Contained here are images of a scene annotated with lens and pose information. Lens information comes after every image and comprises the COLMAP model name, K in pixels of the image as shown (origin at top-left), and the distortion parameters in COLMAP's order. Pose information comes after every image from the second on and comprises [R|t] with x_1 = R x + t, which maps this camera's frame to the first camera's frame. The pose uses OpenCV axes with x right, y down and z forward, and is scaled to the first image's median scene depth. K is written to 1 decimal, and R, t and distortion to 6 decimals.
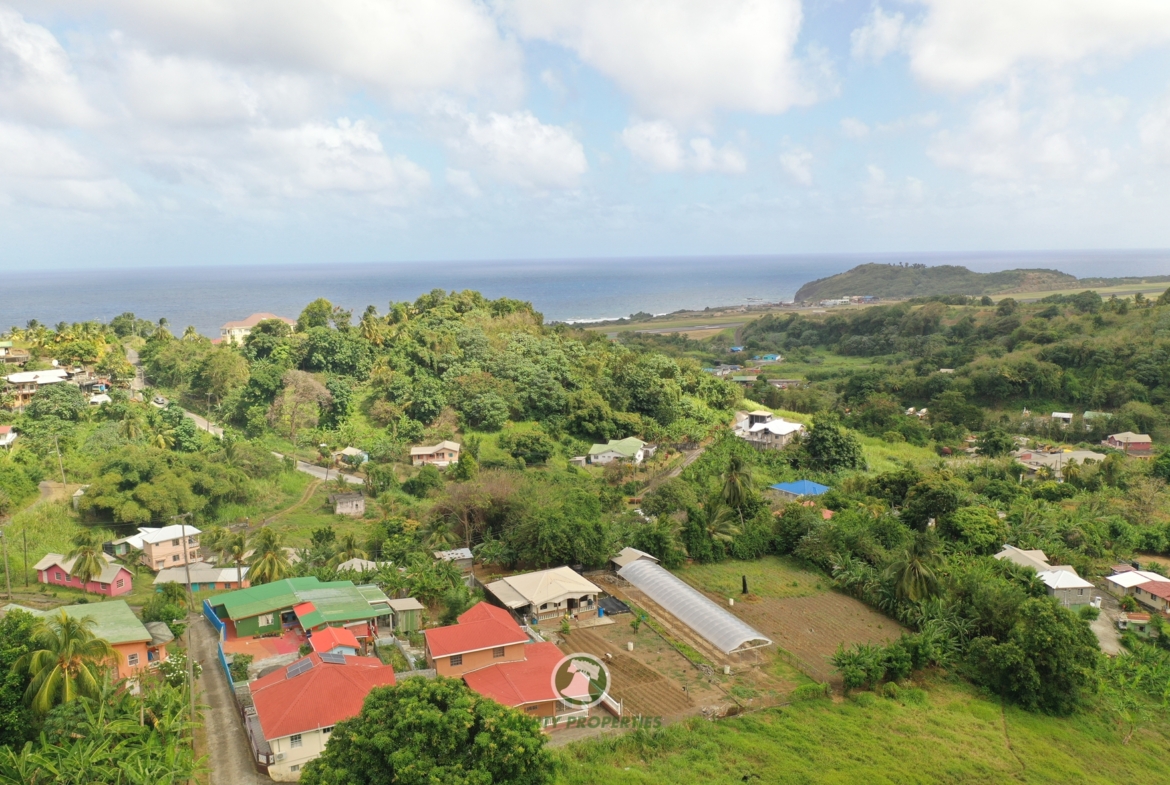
lens RADIAL K [[924.3, 0, 586.8], [0, 924.3, 394.8], [0, 0, 1]] dist [-0.001487, -0.001256]
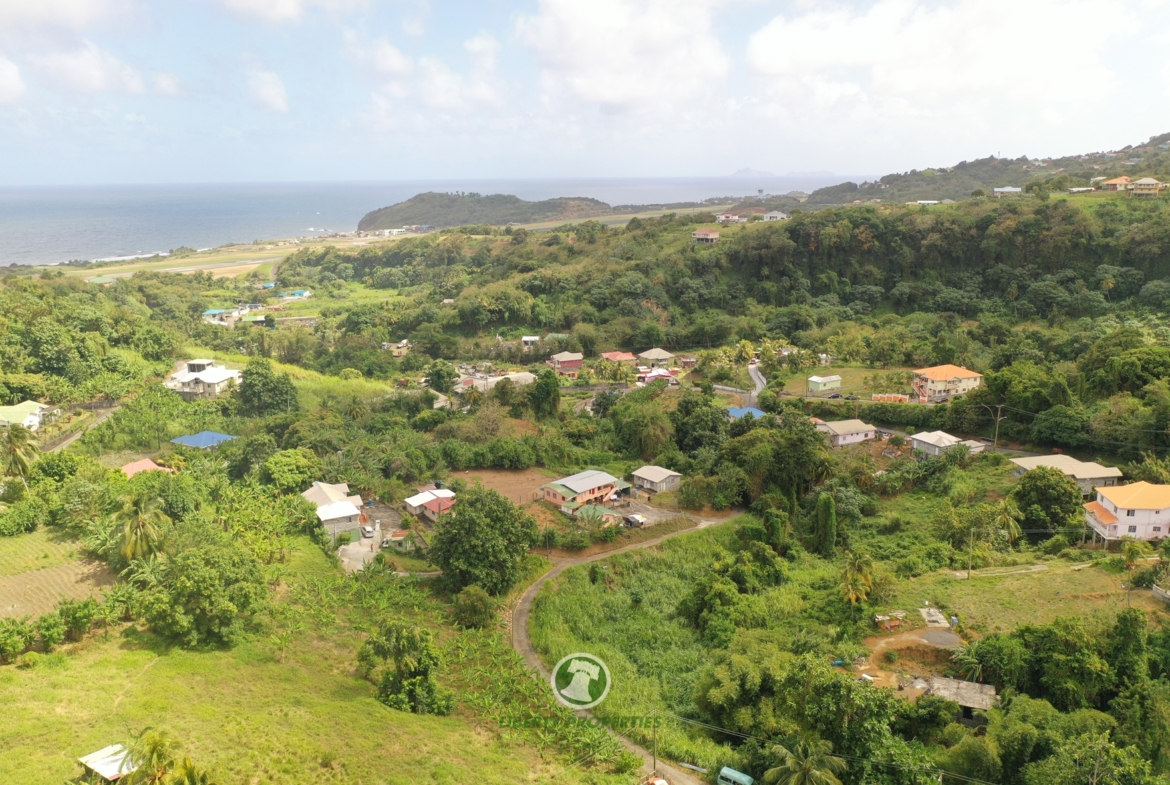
lens RADIAL K [[924.3, 0, 586.8], [0, 924.3, 394.8], [0, 0, 1]] dist [-0.001487, -0.001256]
pose [[0.906461, -0.090875, 0.412396, 0.165100], [0.058979, 0.994243, 0.089453, -0.008887], [-0.418151, -0.056763, 0.906602, -0.055769]]
